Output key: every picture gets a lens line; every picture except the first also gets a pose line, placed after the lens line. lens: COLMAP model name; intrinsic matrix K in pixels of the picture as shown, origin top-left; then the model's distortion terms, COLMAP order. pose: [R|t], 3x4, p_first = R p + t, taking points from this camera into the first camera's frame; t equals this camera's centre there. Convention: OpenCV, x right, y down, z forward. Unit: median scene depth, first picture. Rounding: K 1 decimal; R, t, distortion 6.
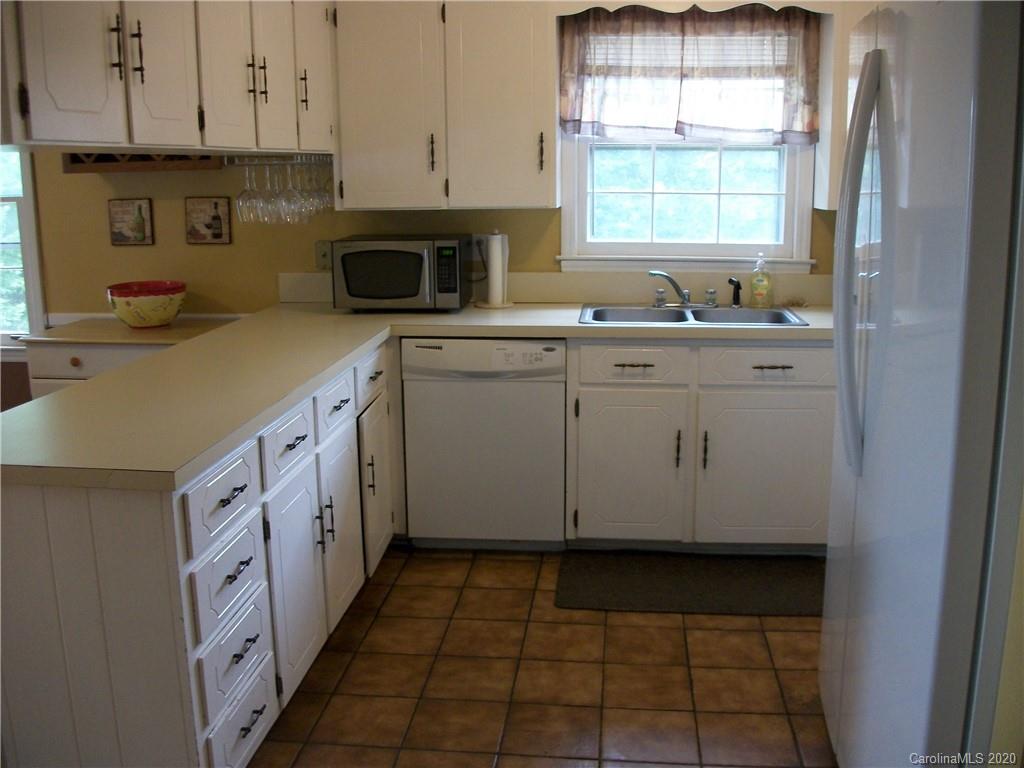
lens RADIAL K [[973.2, 0, 524.0], [0, 973.2, 383.7], [0, 0, 1]] dist [-0.149810, 0.085230]
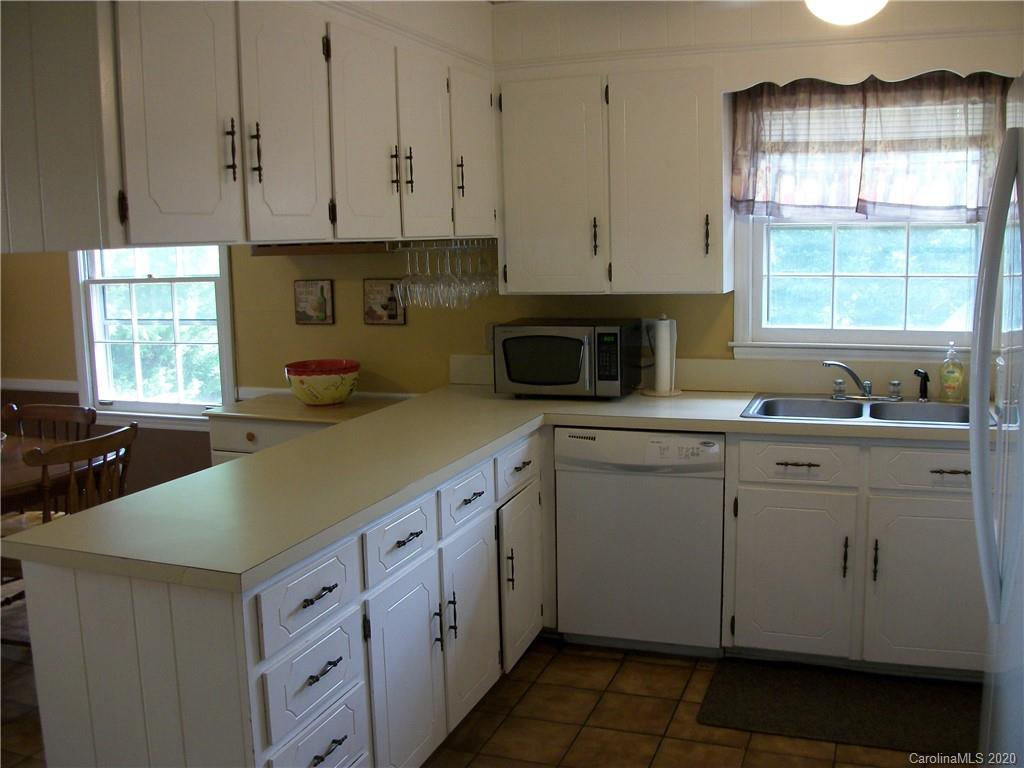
lens RADIAL K [[973.2, 0, 524.0], [0, 973.2, 383.7], [0, 0, 1]] dist [-0.149810, 0.085230]
pose [[0.969004, 0.020736, -0.246172, 0.077728], [-0.037241, 0.997345, -0.062583, -0.026258], [0.244221, 0.069811, 0.967204, 0.043093]]
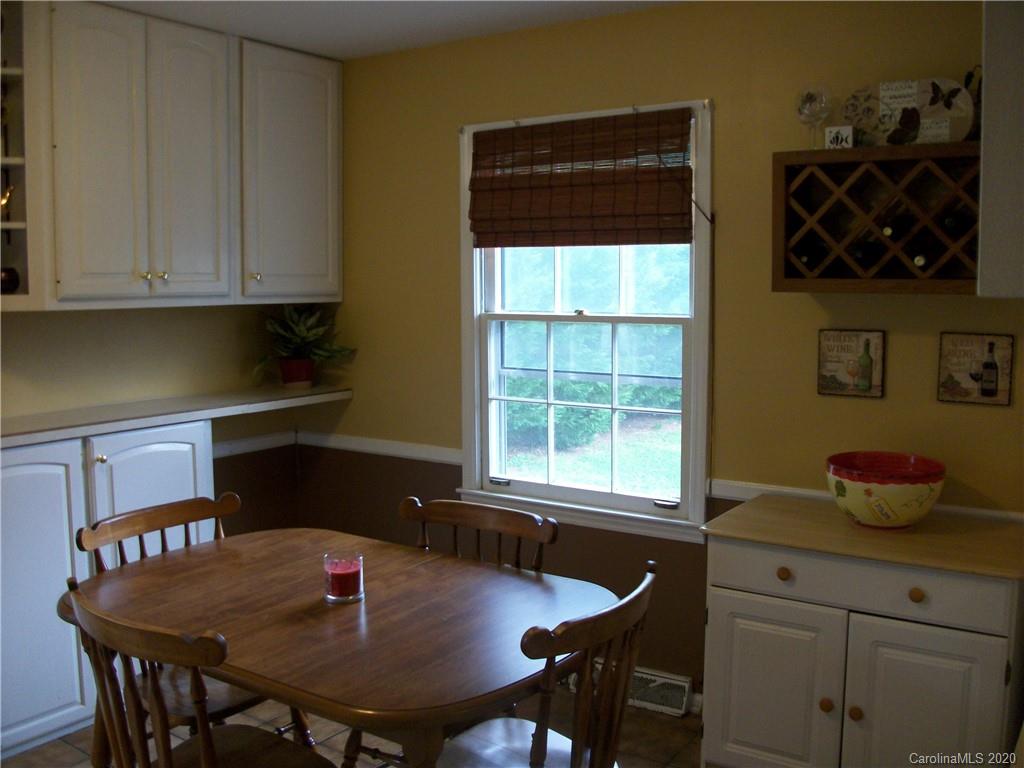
lens RADIAL K [[973.2, 0, 524.0], [0, 973.2, 383.7], [0, 0, 1]] dist [-0.149810, 0.085230]
pose [[0.881016, 0.052426, -0.470173, -0.326440], [-0.099087, 0.992246, -0.075031, -0.087715], [0.462593, 0.112692, 0.879379, 0.304592]]
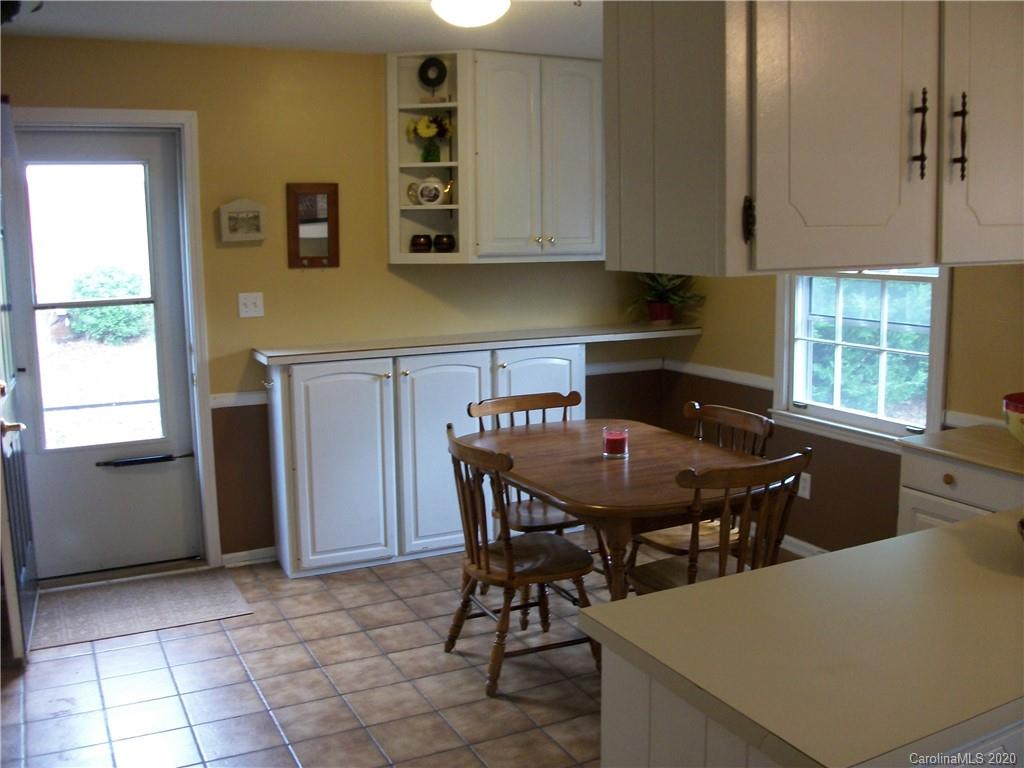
lens RADIAL K [[973.2, 0, 524.0], [0, 973.2, 383.7], [0, 0, 1]] dist [-0.149810, 0.085230]
pose [[0.544874, 0.125961, -0.829003, 0.013951], [-0.163320, 0.985661, 0.042420, -0.082112], [0.822459, 0.112279, 0.557633, 0.198623]]
